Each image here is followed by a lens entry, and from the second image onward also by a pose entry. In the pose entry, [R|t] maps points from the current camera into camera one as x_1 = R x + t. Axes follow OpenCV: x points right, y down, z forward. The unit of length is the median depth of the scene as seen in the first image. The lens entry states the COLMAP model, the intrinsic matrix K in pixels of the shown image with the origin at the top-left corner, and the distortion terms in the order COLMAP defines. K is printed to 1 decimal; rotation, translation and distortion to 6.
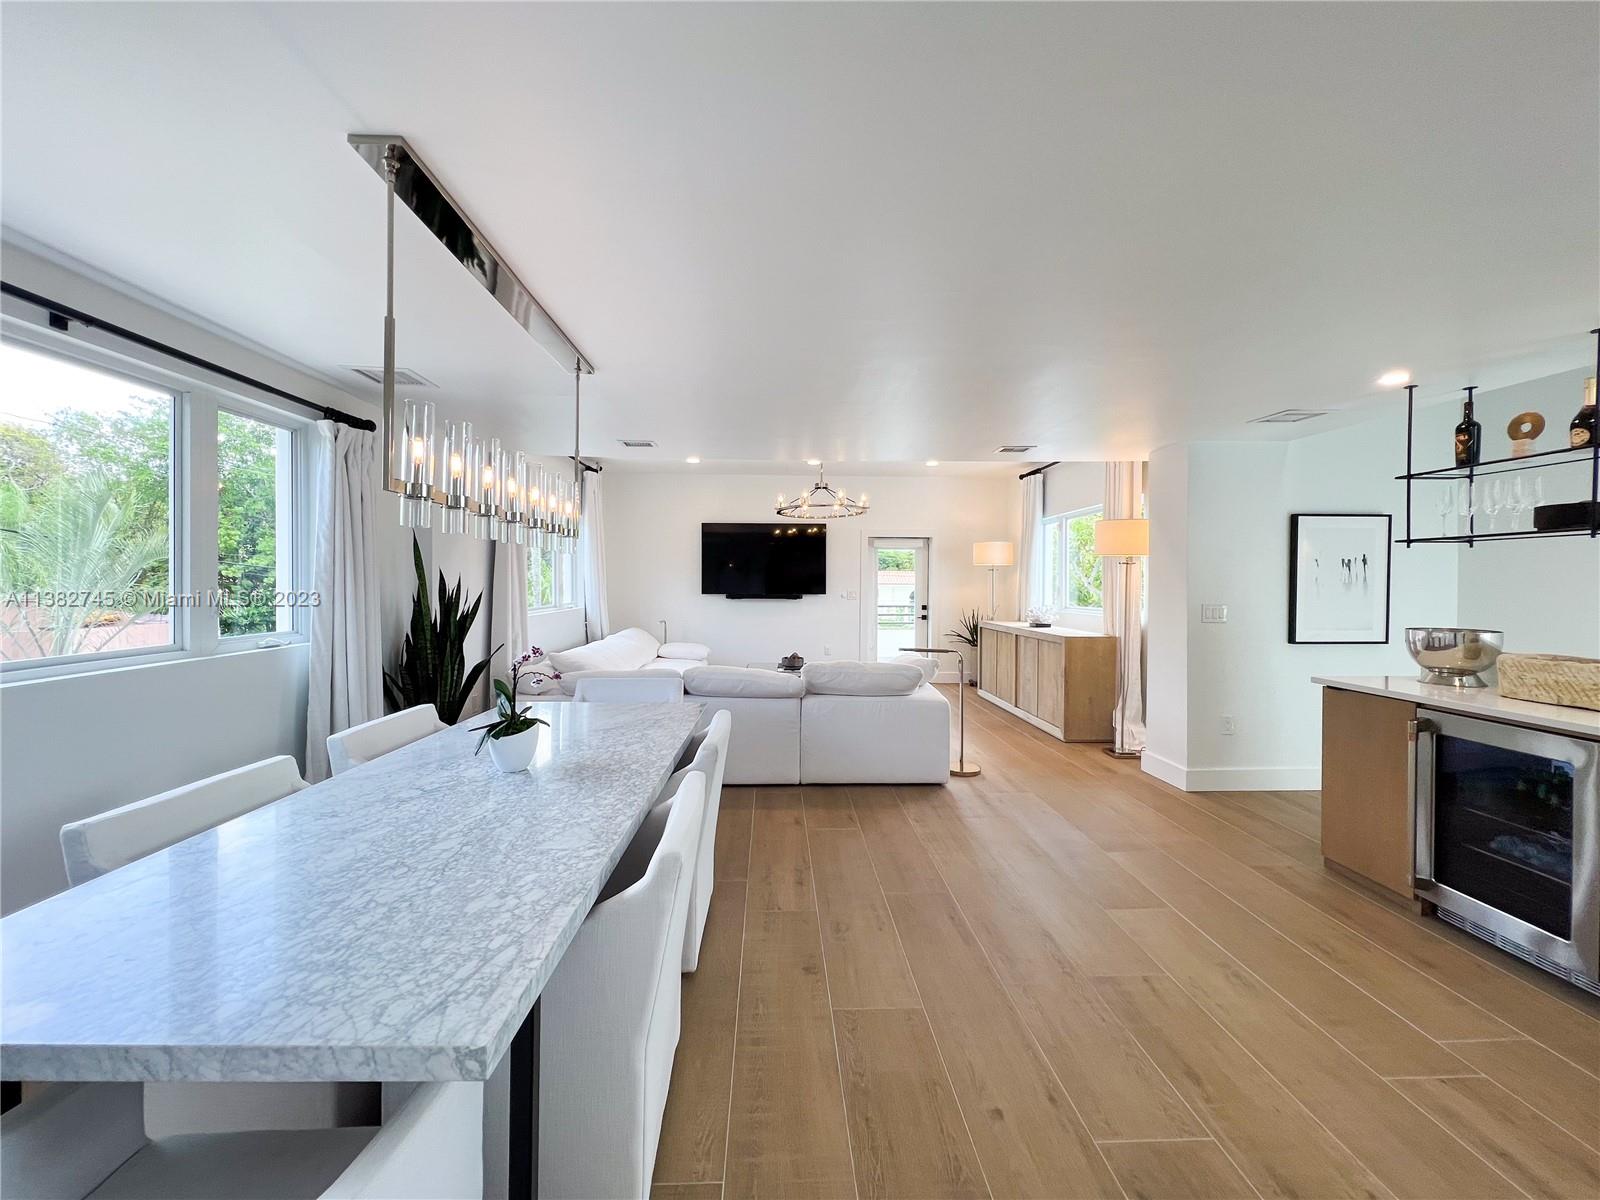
lens RADIAL K [[641.7, 0, 789.7], [0, 641.7, 584.9], [0, 0, 1]] dist [-0.001504, -0.000239]
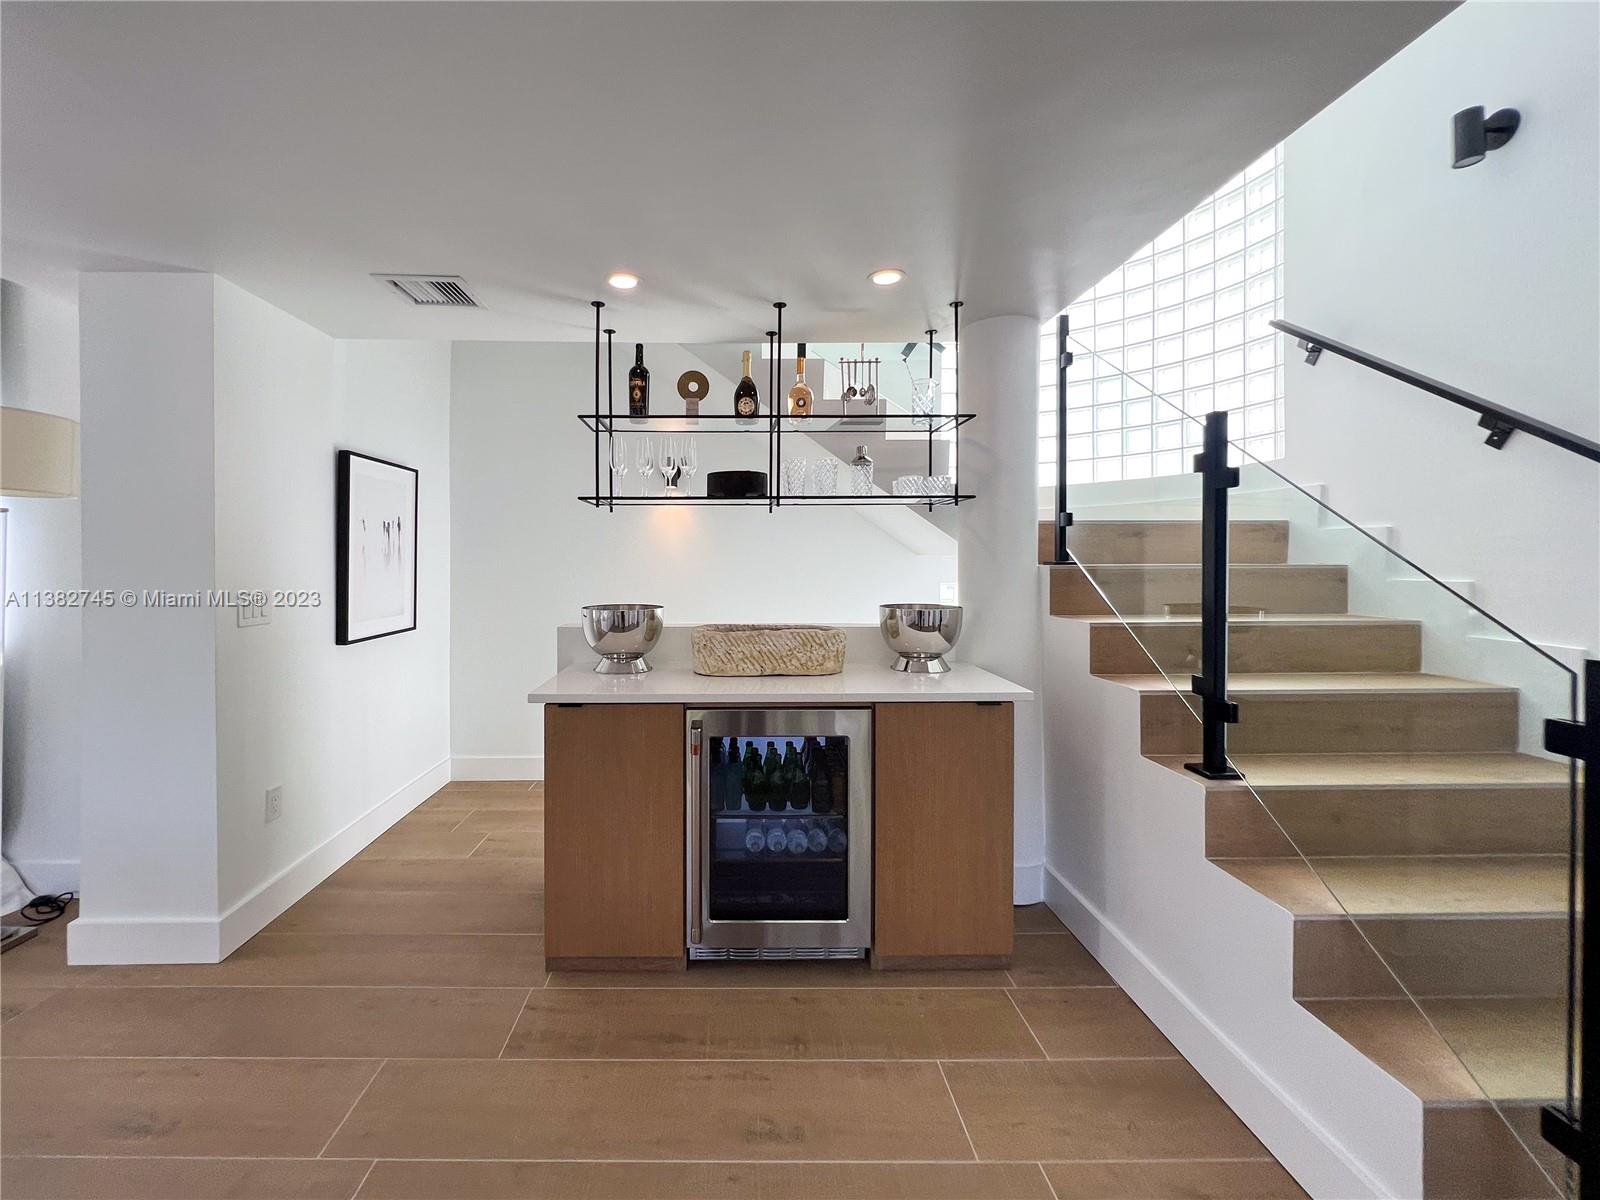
lens RADIAL K [[669.8, 0, 744.1], [0, 669.8, 558.0], [0, 0, 1]] dist [-0.002460, -0.000221]
pose [[0.034370, -0.001071, 0.999409, 0.153763], [0.007236, 0.999973, 0.000823, 0.006192], [-0.999383, 0.007203, 0.034377, 0.827178]]
